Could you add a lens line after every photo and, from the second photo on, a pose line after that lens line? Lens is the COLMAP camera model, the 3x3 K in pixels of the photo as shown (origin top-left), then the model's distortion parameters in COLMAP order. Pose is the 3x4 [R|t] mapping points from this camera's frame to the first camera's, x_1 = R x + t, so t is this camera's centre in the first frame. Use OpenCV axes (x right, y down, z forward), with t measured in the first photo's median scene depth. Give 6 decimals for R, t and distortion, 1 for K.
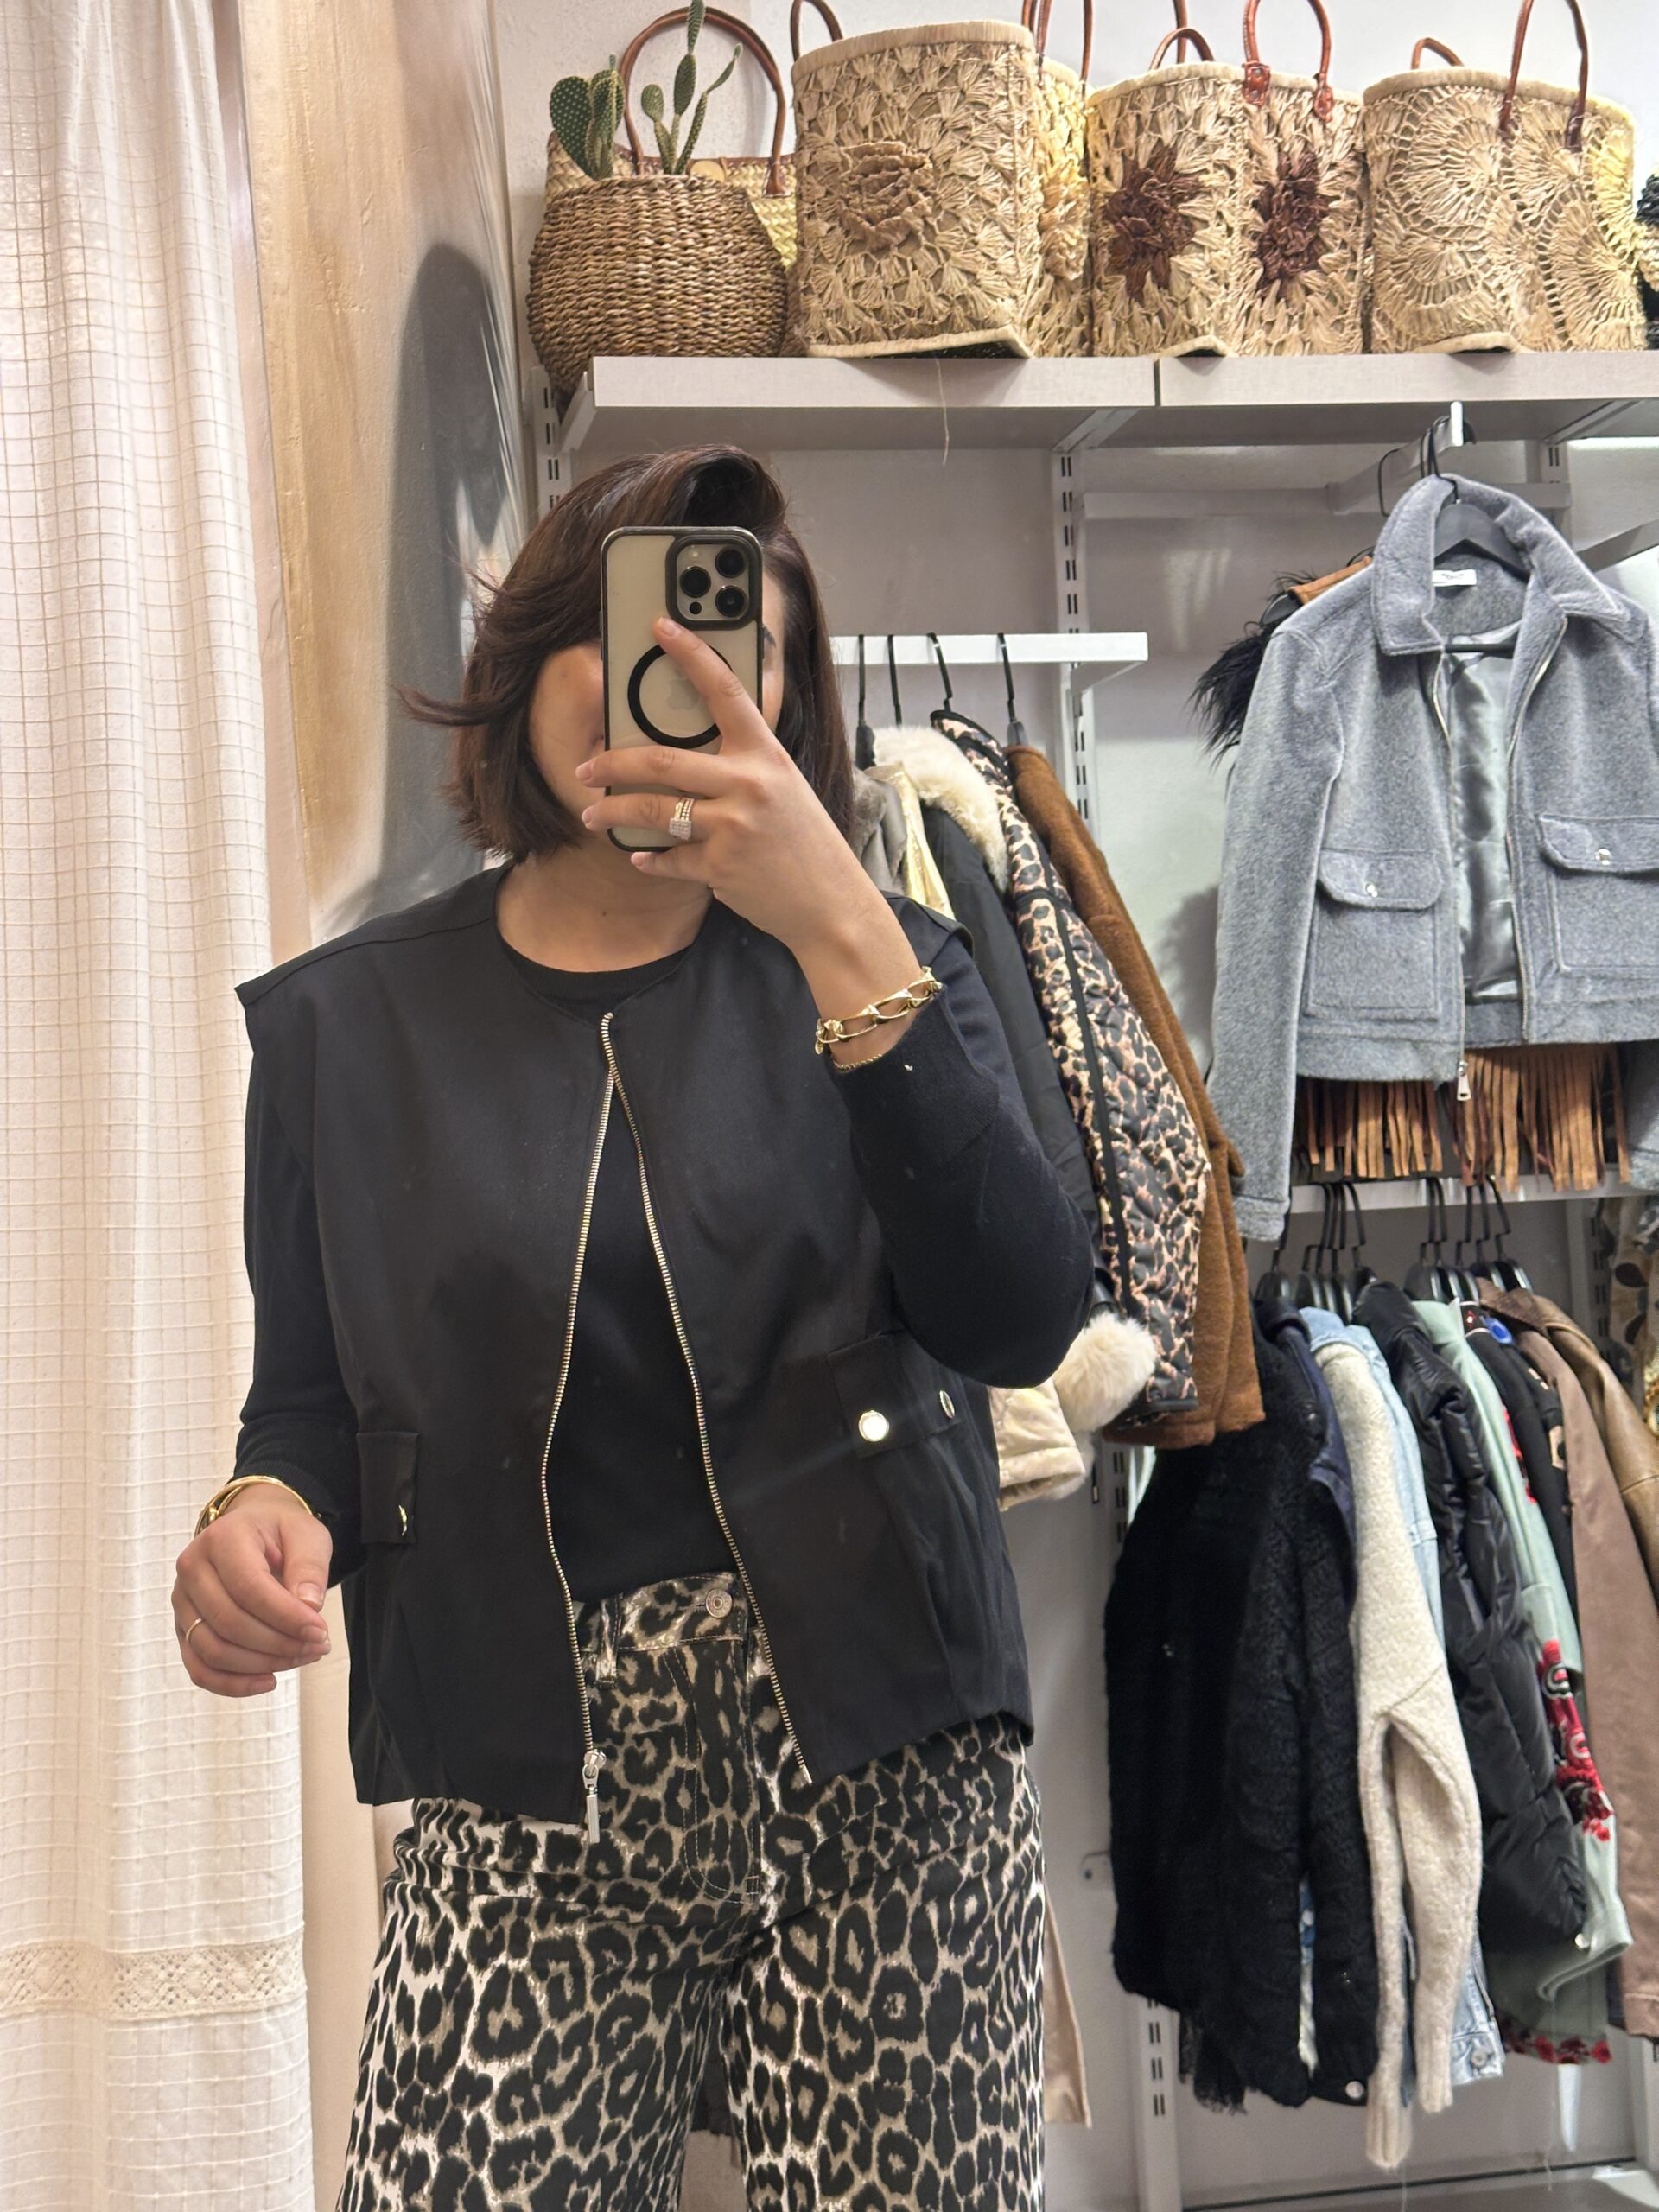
lens RADIAL K [[3095.1, 0, 863.1], [0, 3095.1, 1261.2], [0, 0, 1]] dist [-0.048273, 0.707959]
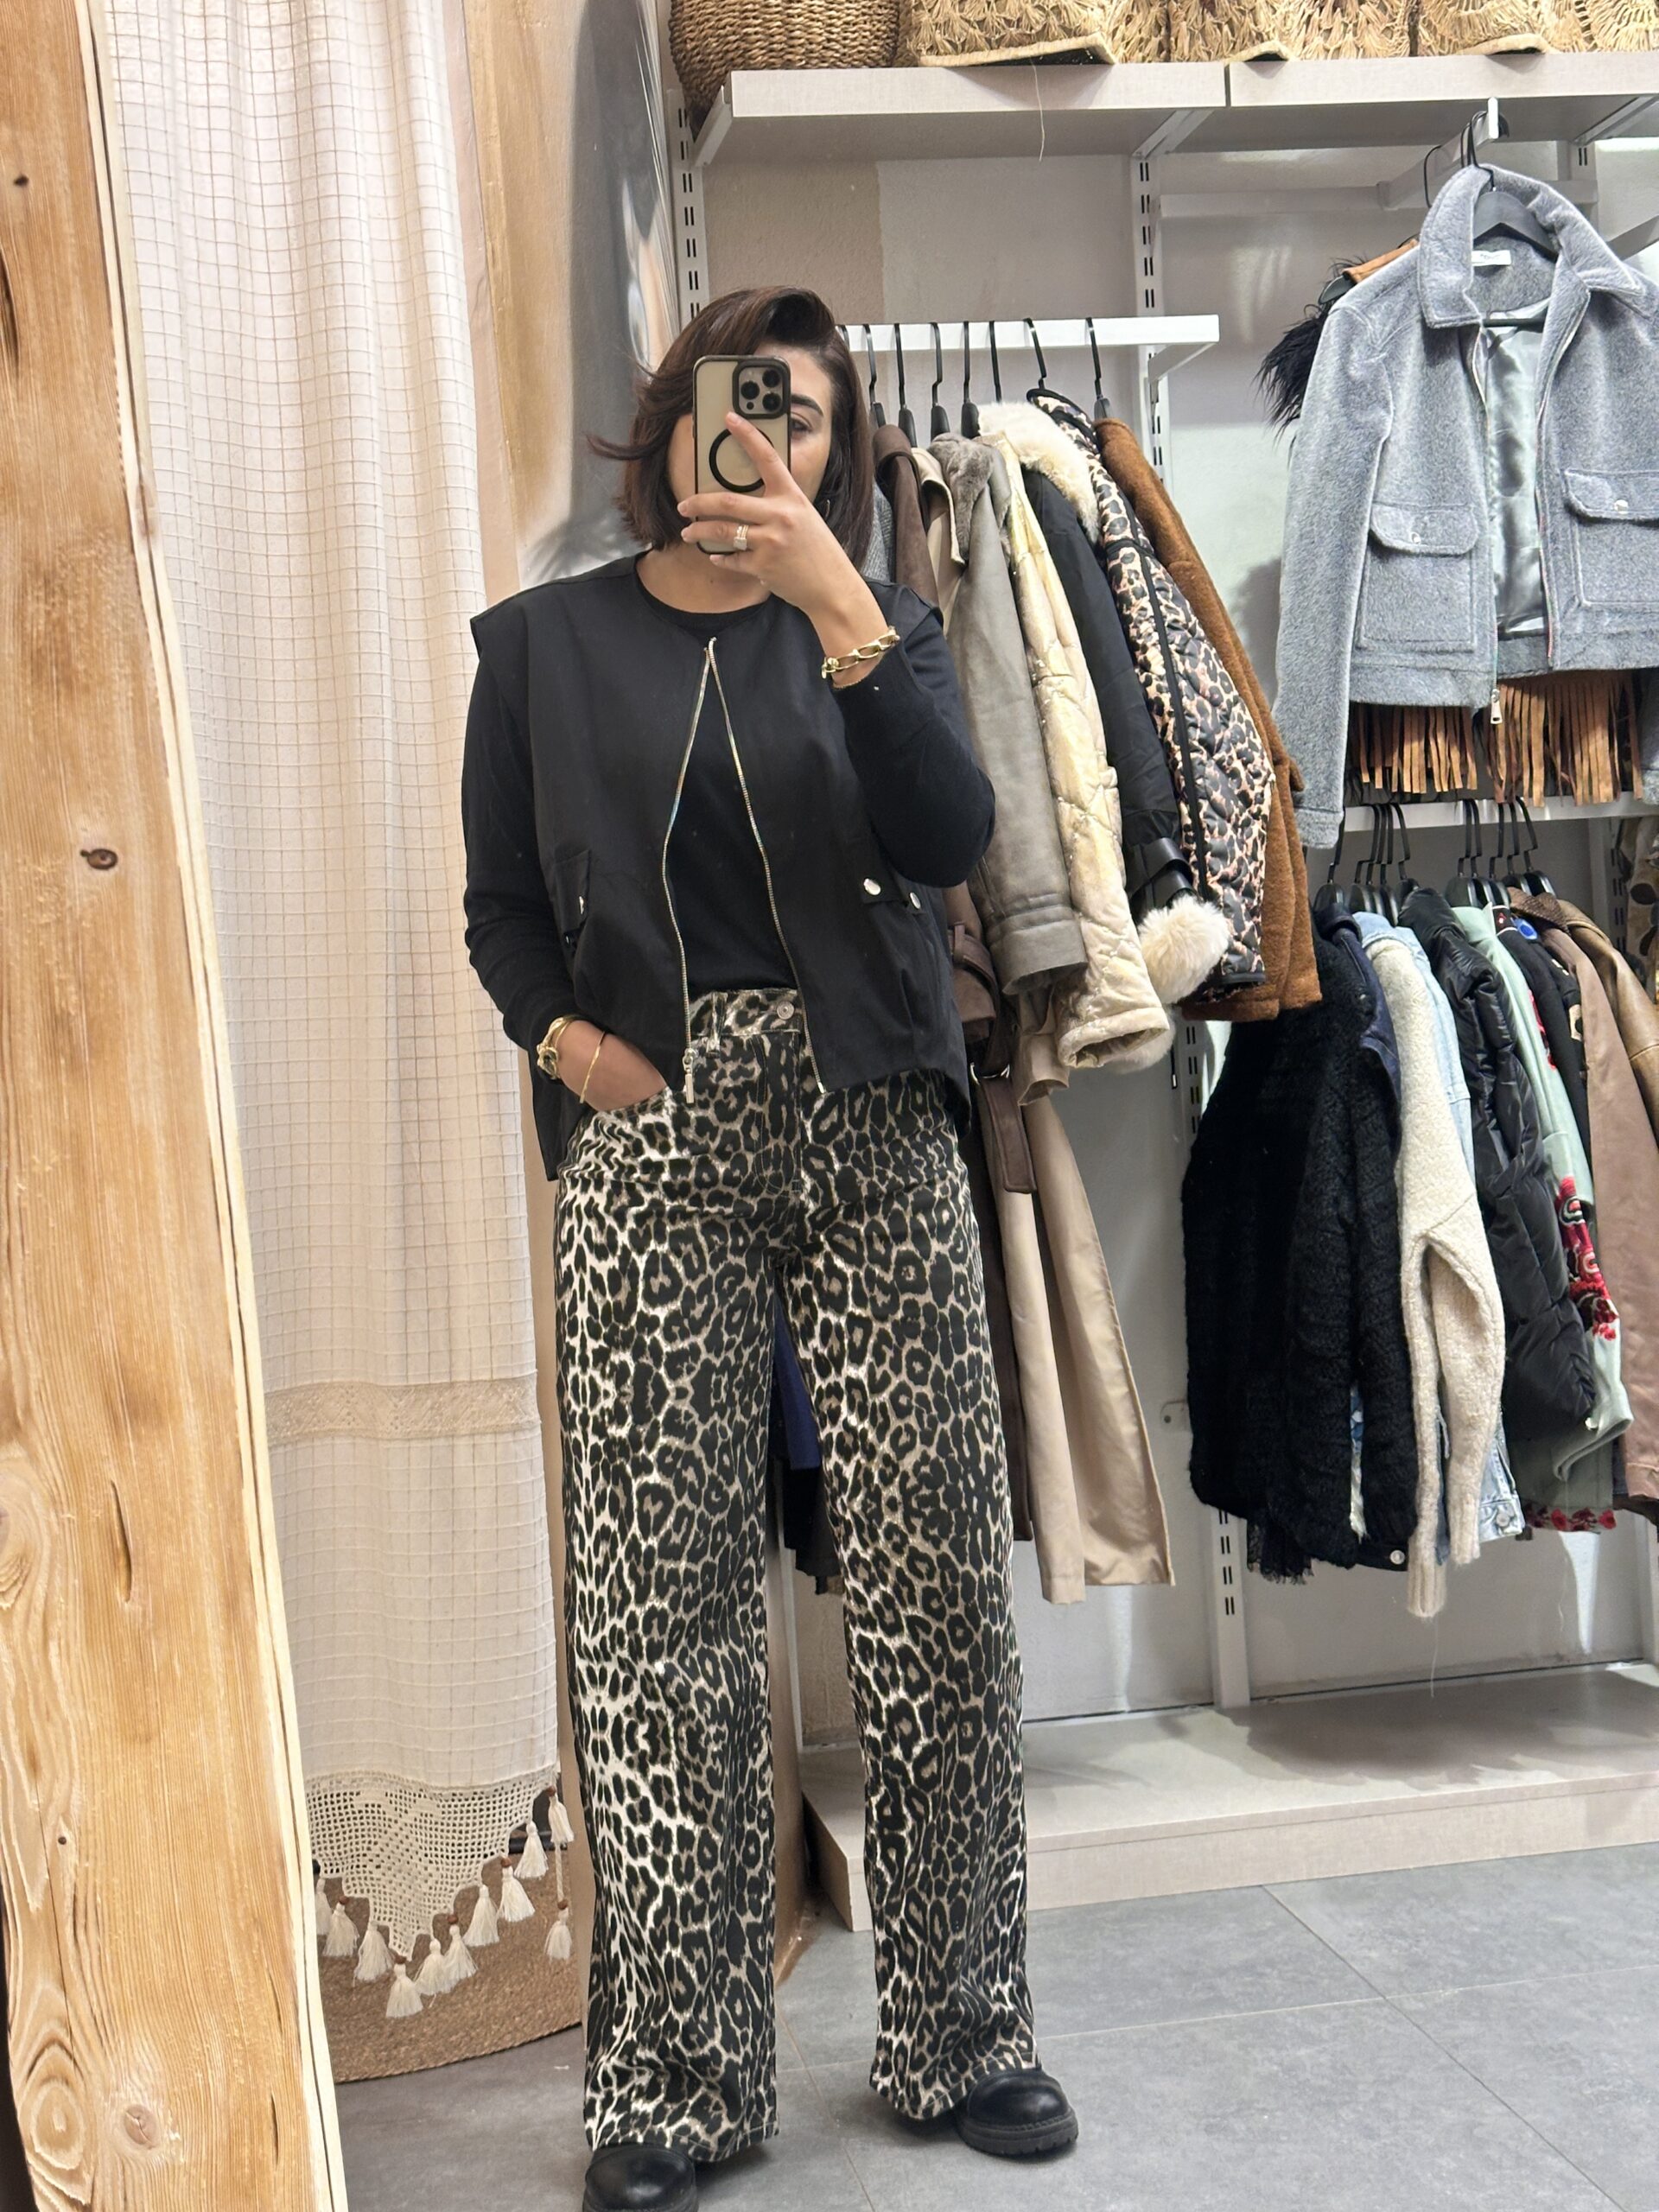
lens RADIAL K [[3094.3, 0, 827.7], [0, 3094.3, 1333.5], [0, 0, 1]] dist [0.019829, 0.060374]
pose [[0.999577, -0.010326, -0.027198, -0.025047], [0.012399, 0.996939, 0.077193, 0.082134], [0.026318, -0.077498, 0.996645, -0.172093]]
